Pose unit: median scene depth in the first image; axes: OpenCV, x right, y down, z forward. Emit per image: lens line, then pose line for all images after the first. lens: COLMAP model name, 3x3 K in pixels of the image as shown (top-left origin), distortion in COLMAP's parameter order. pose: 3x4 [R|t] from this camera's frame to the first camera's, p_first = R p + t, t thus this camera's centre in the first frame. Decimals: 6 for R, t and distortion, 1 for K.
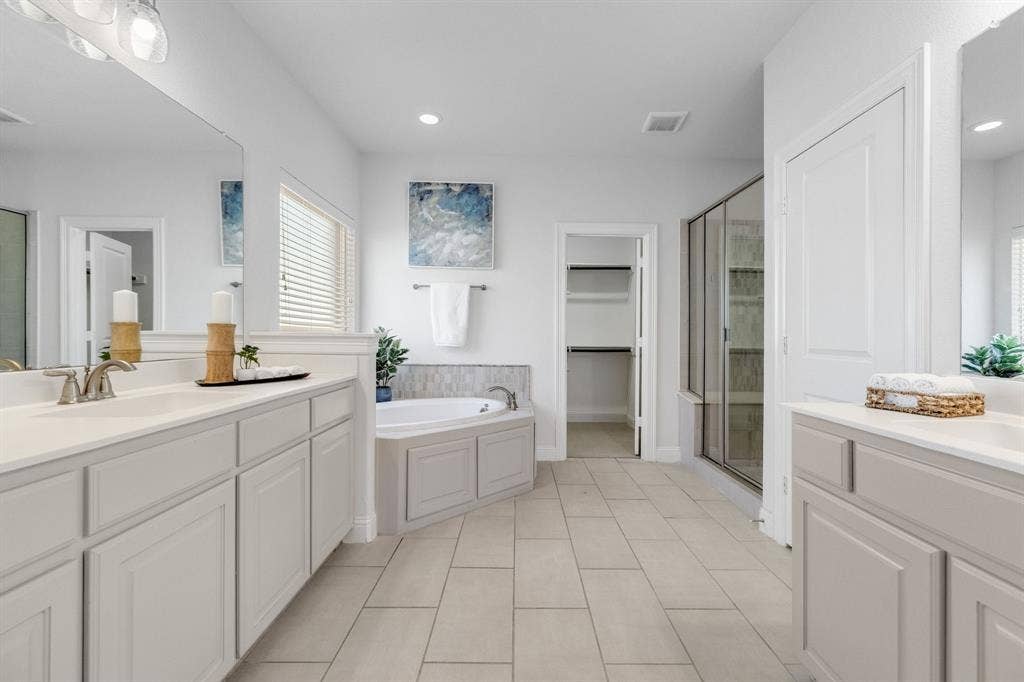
lens RADIAL K [[437.2, 0, 518.6], [0, 437.2, 329.4], [0, 0, 1]] dist [-0.001018, -0.000024]
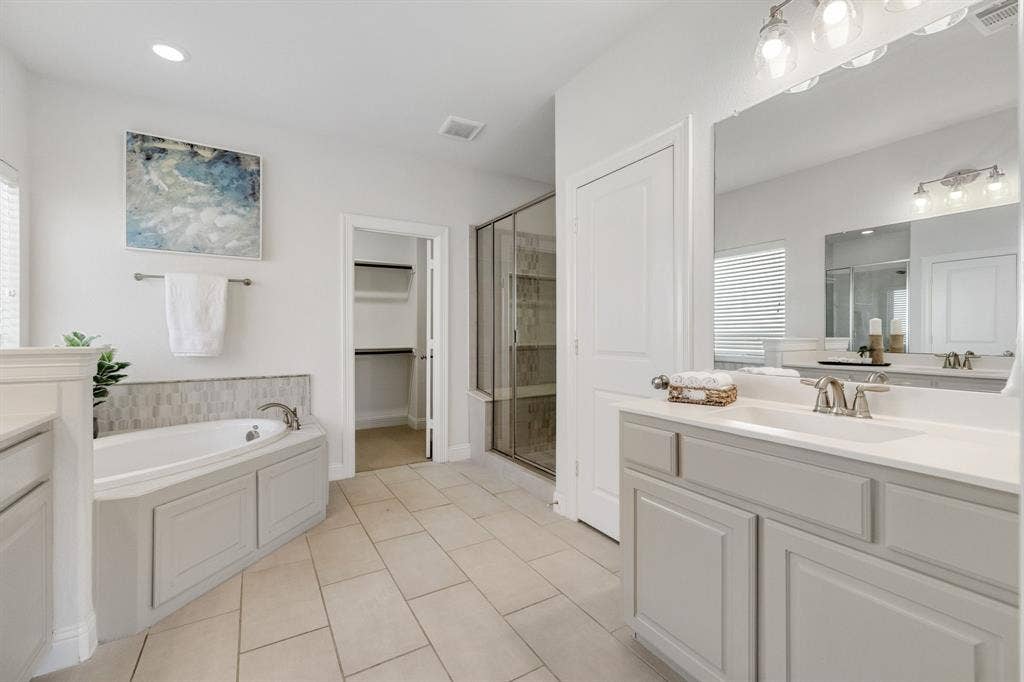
lens RADIAL K [[434.0, 0, 509.4], [0, 434.0, 326.4], [0, 0, 1]] dist [-0.000031, 0.000274]
pose [[0.862891, -0.006648, 0.505347, -0.075099], [0.005929, 0.999978, 0.003031, -0.014375], [-0.505356, 0.000381, 0.862911, 0.065155]]
